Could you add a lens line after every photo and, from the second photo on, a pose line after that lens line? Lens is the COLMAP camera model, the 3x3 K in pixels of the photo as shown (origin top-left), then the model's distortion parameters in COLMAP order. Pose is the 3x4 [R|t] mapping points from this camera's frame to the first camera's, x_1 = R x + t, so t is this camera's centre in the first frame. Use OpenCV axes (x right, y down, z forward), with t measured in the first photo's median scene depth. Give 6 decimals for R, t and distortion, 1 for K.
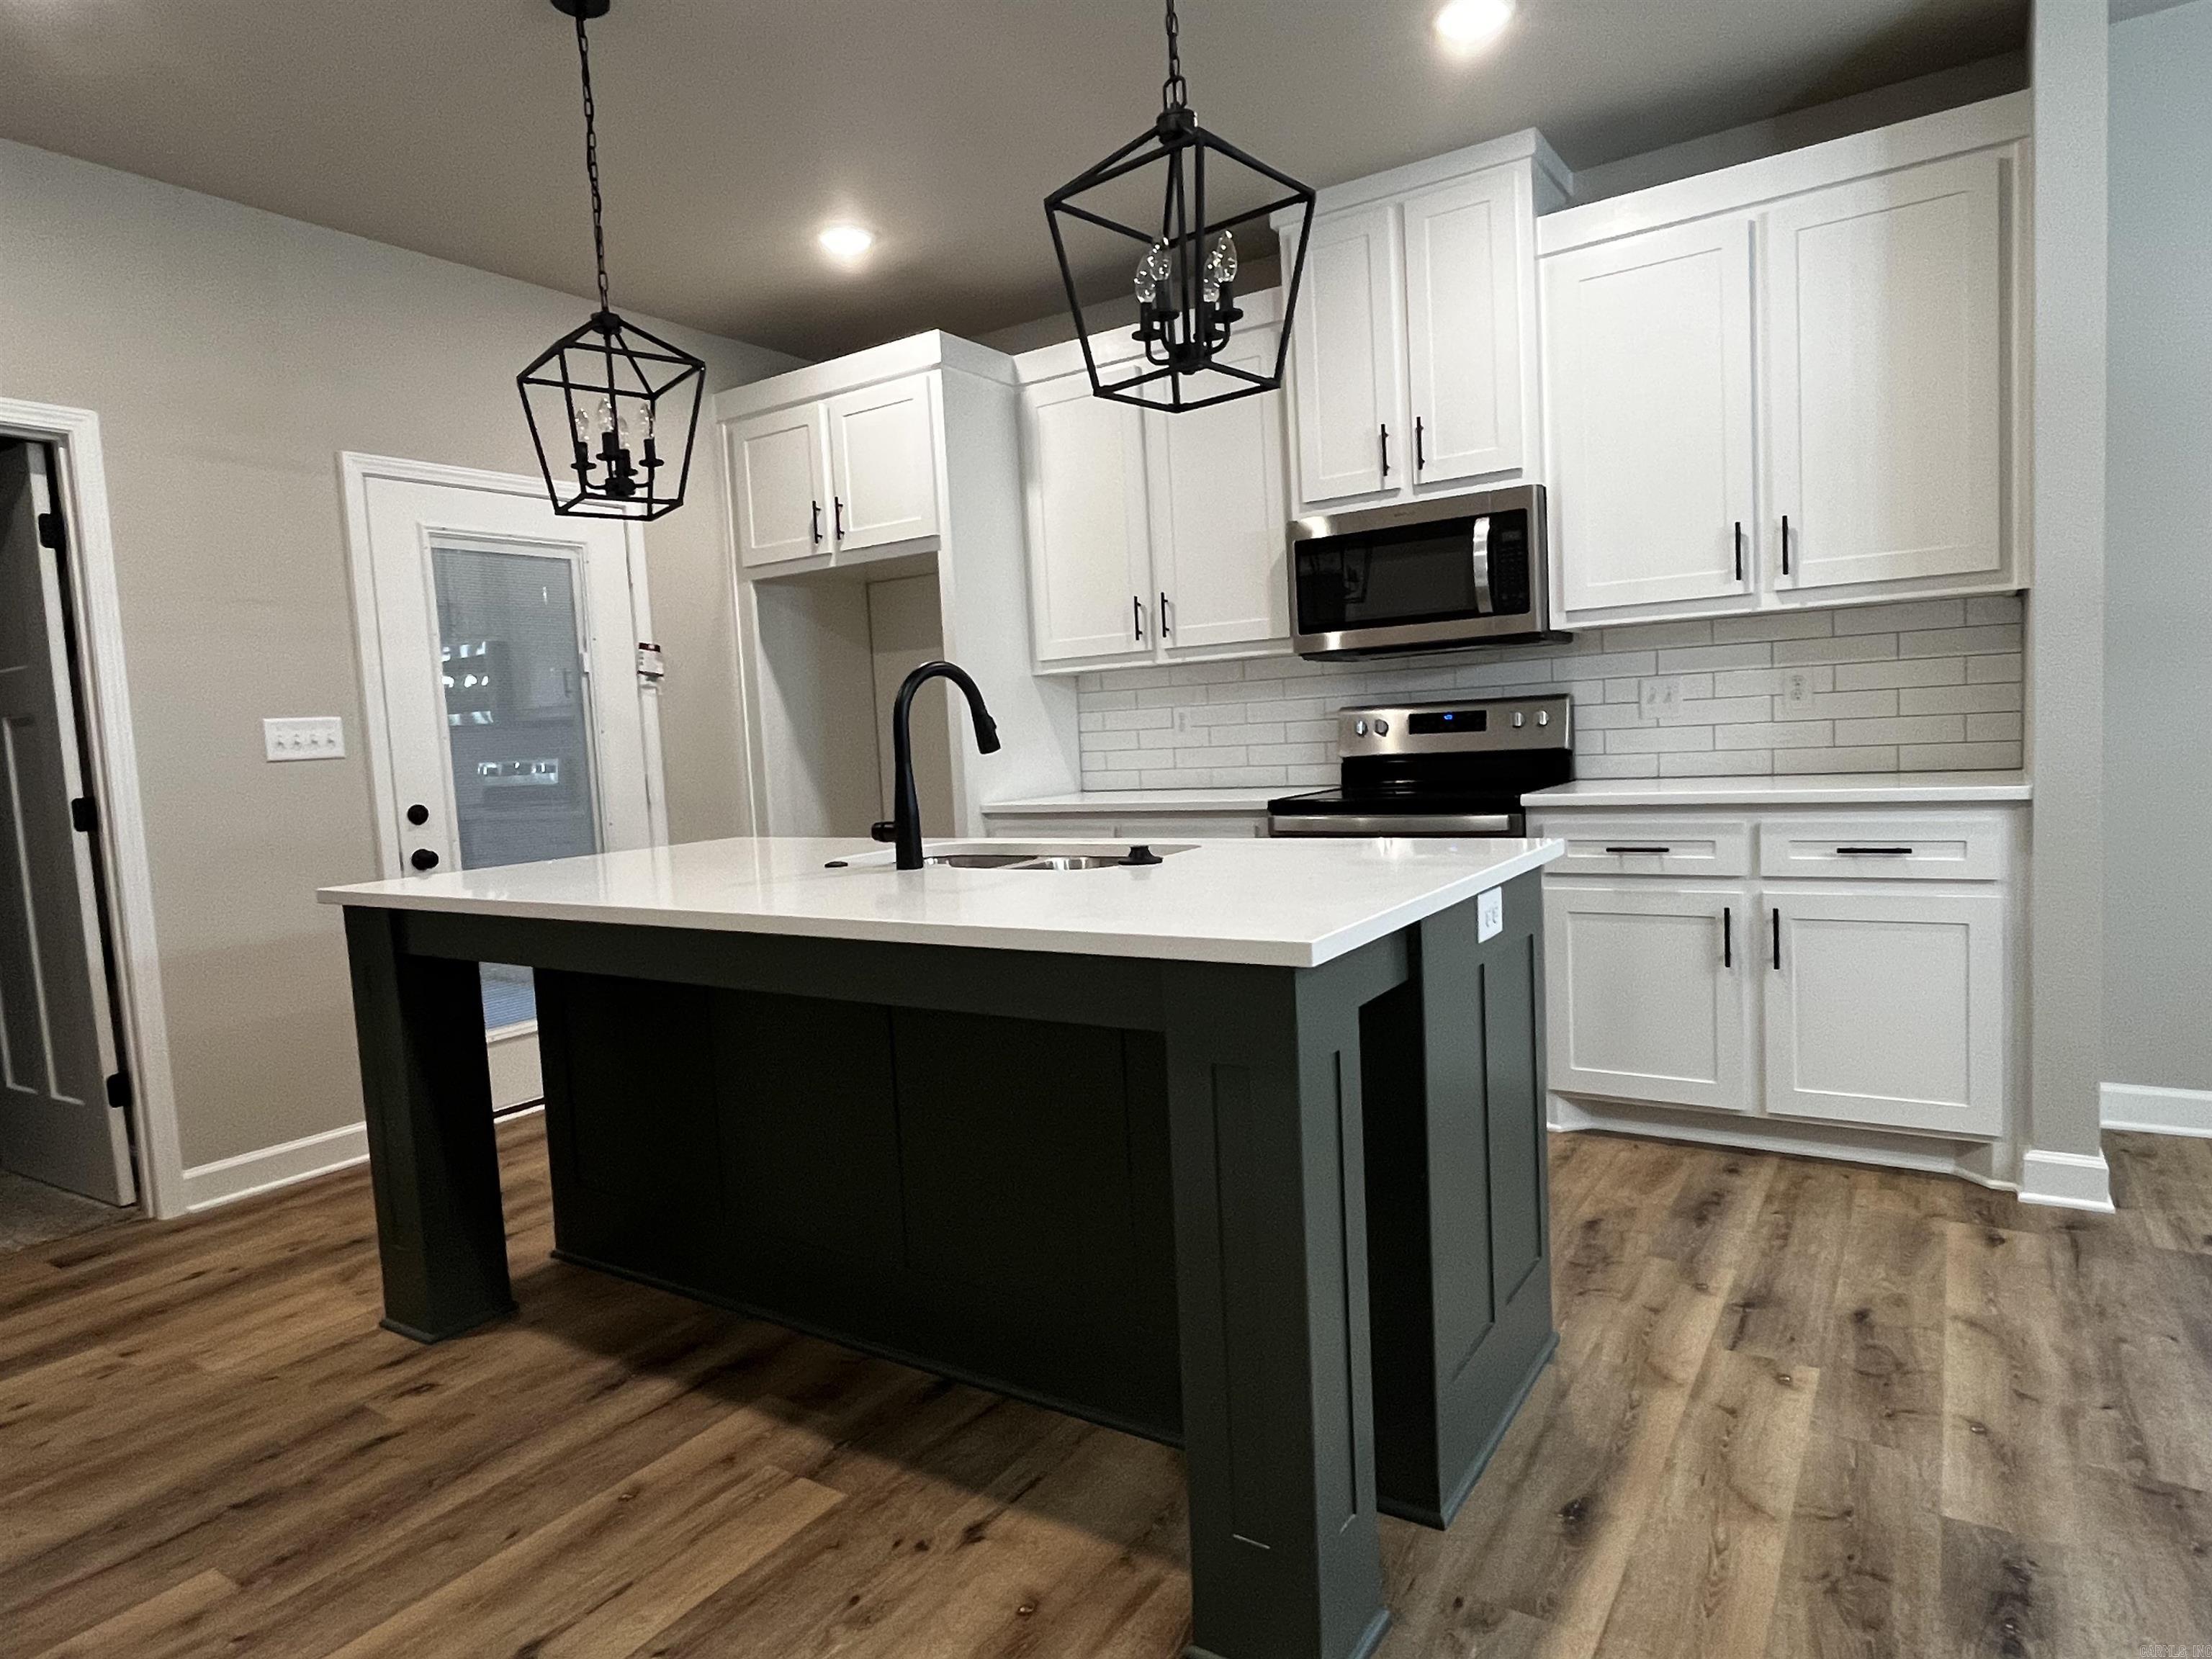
lens RADIAL K [[1283.7, 0, 1093.4], [0, 1283.7, 833.9], [0, 0, 1]] dist [-0.003149, 0.000026]
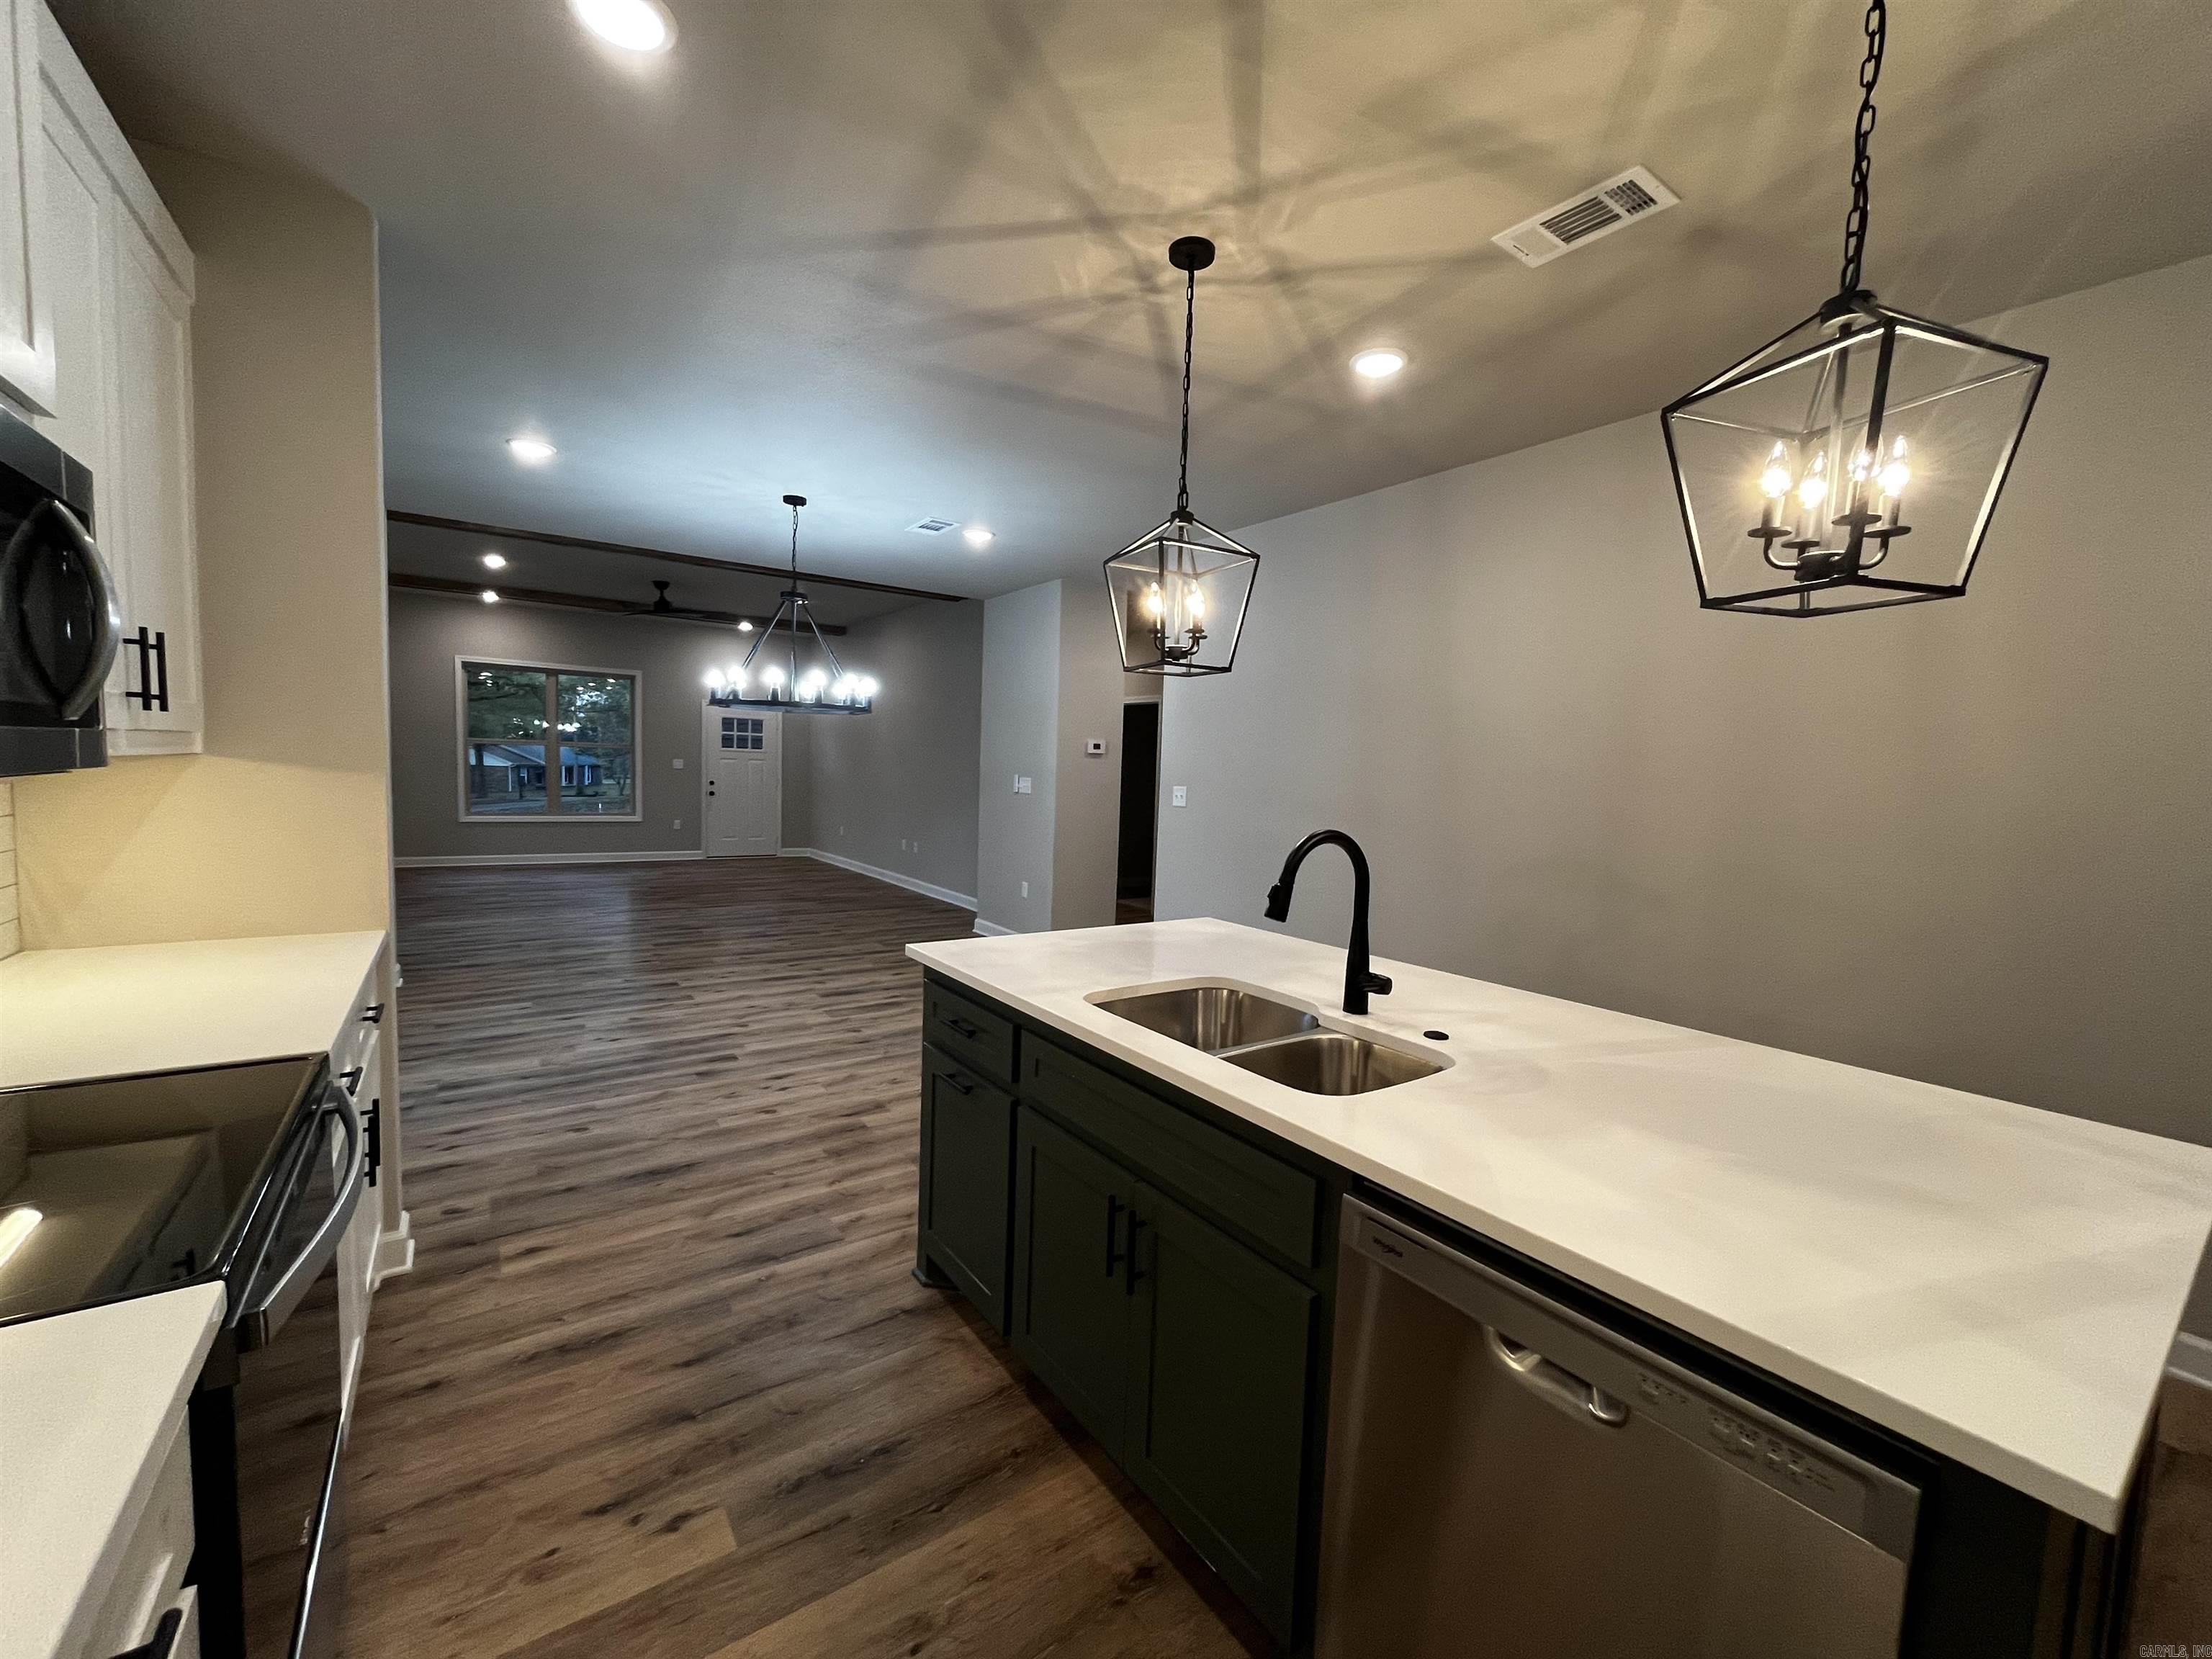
lens RADIAL K [[893.7, 0, 1104.7], [0, 893.7, 834.5], [0, 0, 1]] dist [-0.003086, 0.000135]
pose [[-0.933955, -0.006073, 0.357338, -0.160126], [0.043585, 0.990457, 0.130749, -0.177154], [-0.354722, 0.137688, -0.924778, 1.315898]]
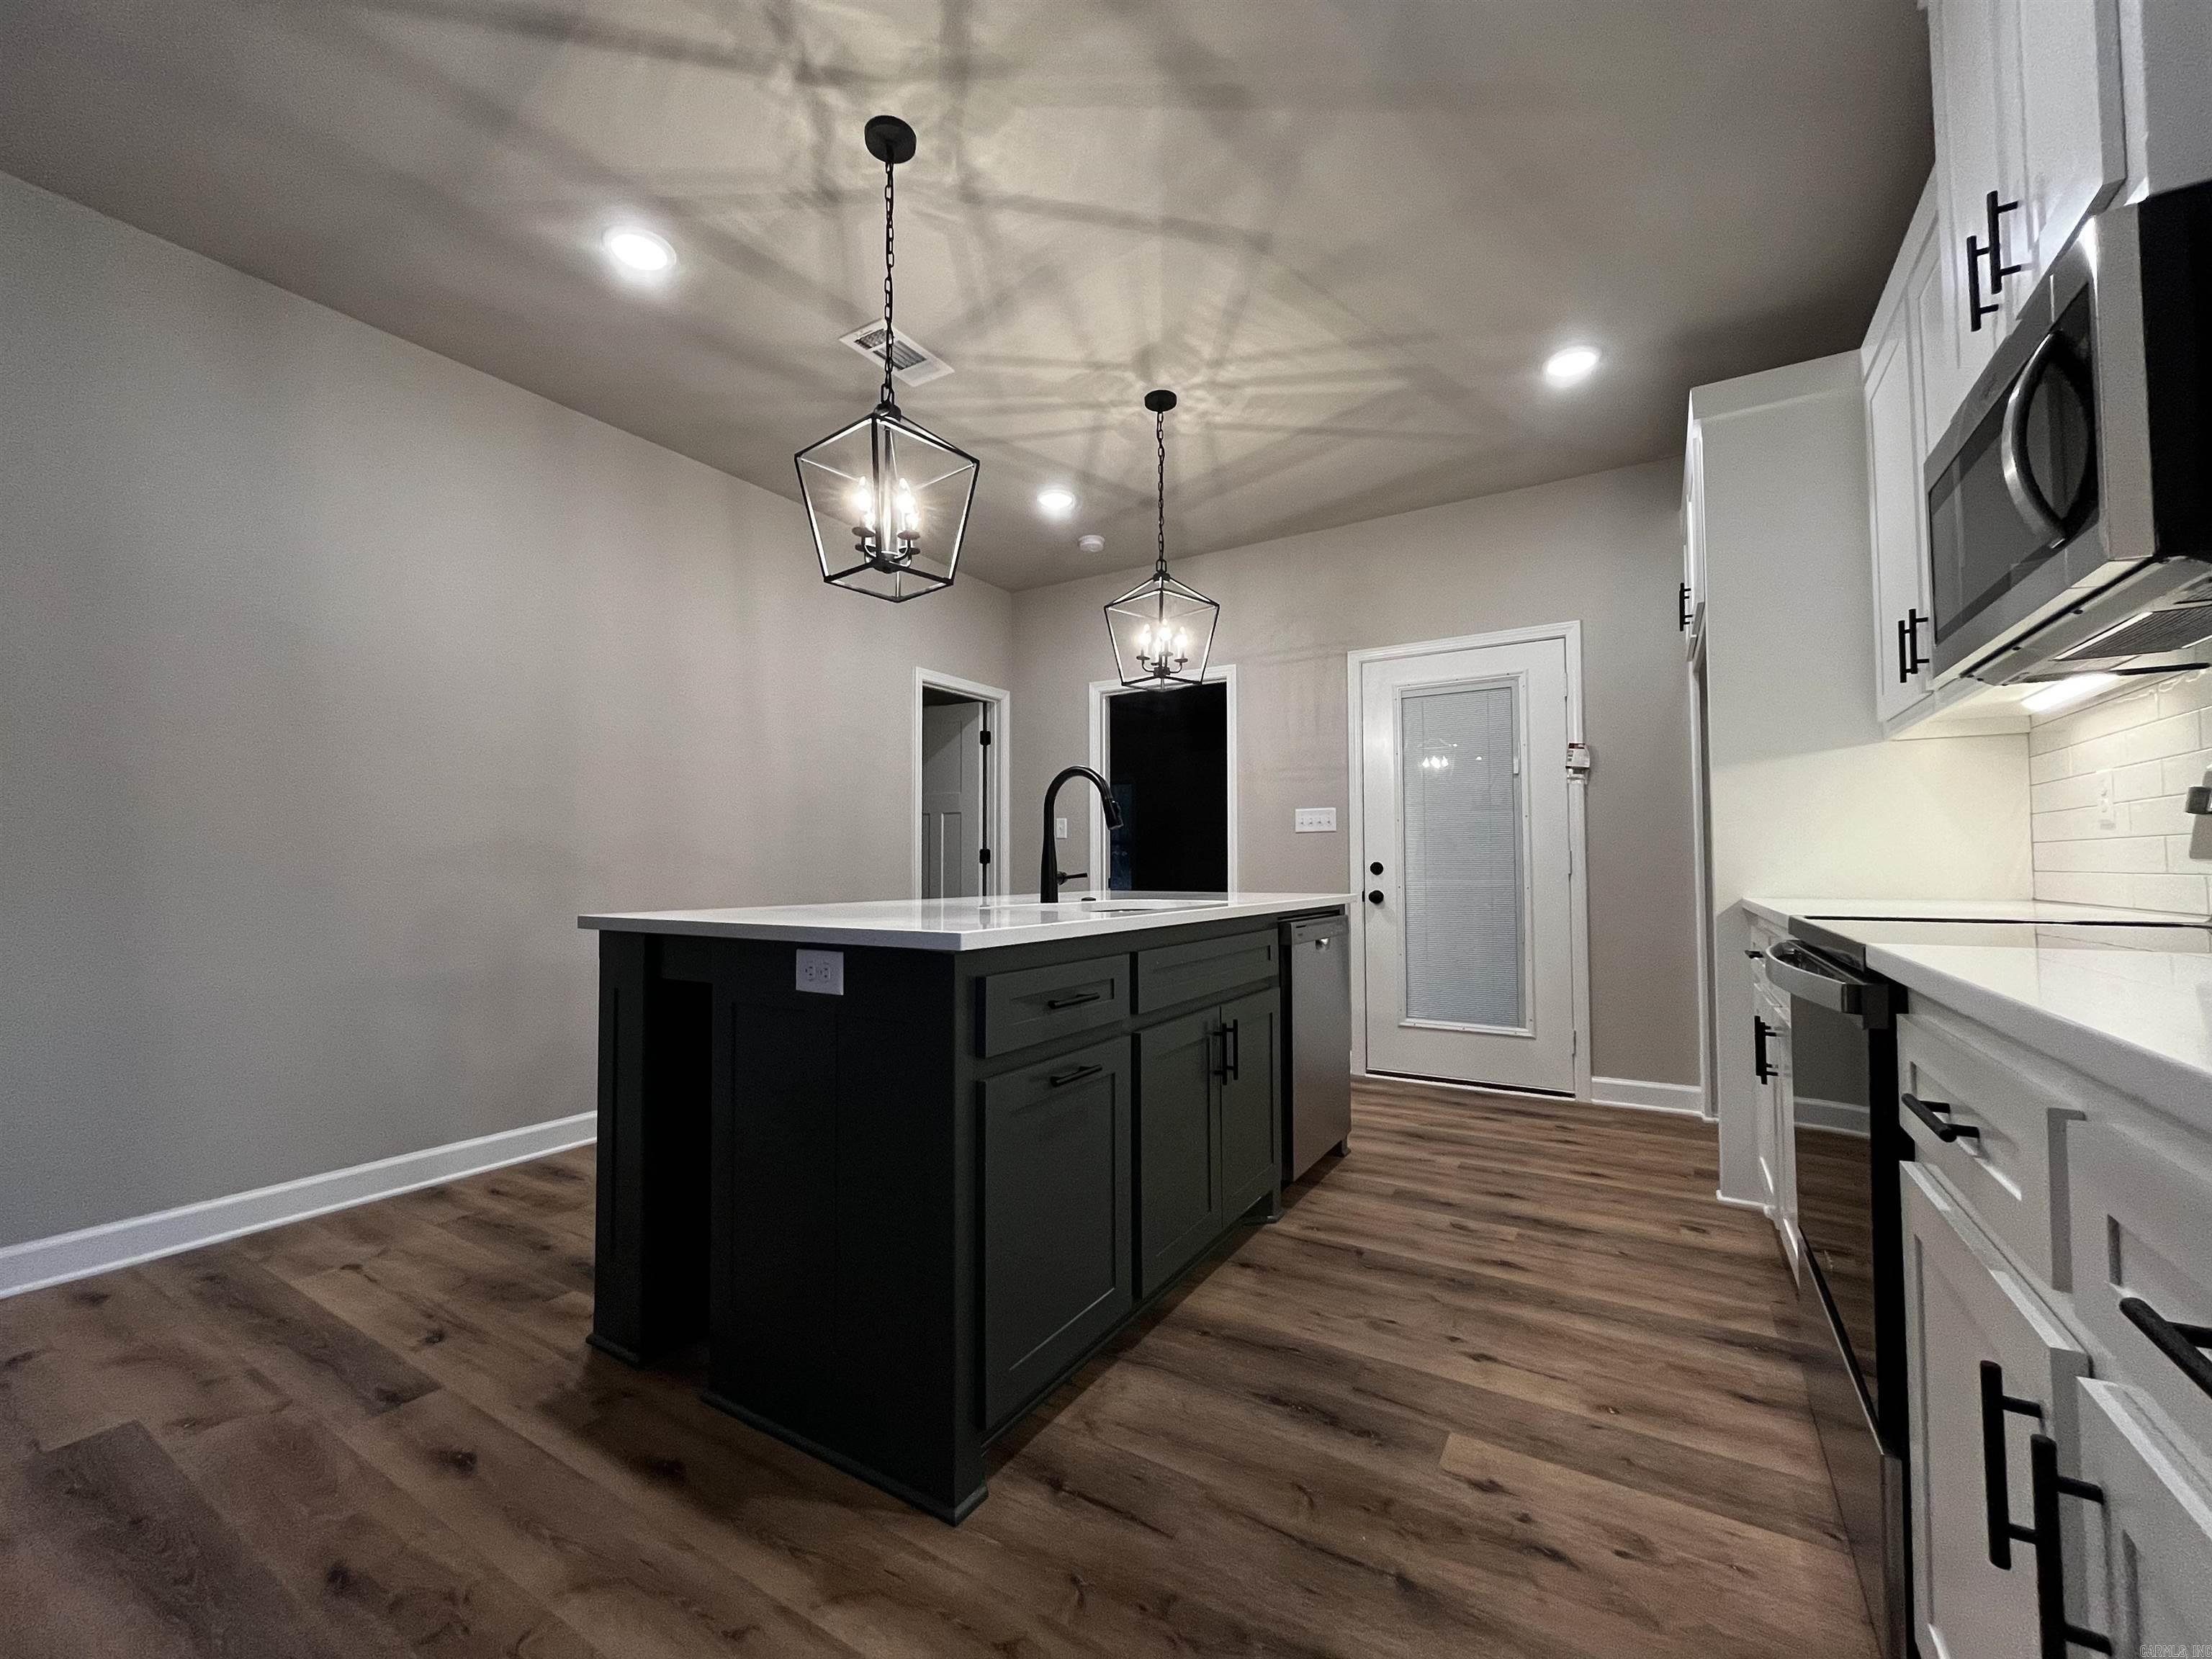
lens RADIAL K [[893.5, 0, 1103.7], [0, 893.5, 834.5], [0, 0, 1]] dist [-0.003711, 0.000240]
pose [[0.037836, 0.017226, -0.999135, 0.683595], [-0.079360, 0.996745, 0.014179, -0.055507], [0.996128, 0.078755, 0.039080, 0.750555]]
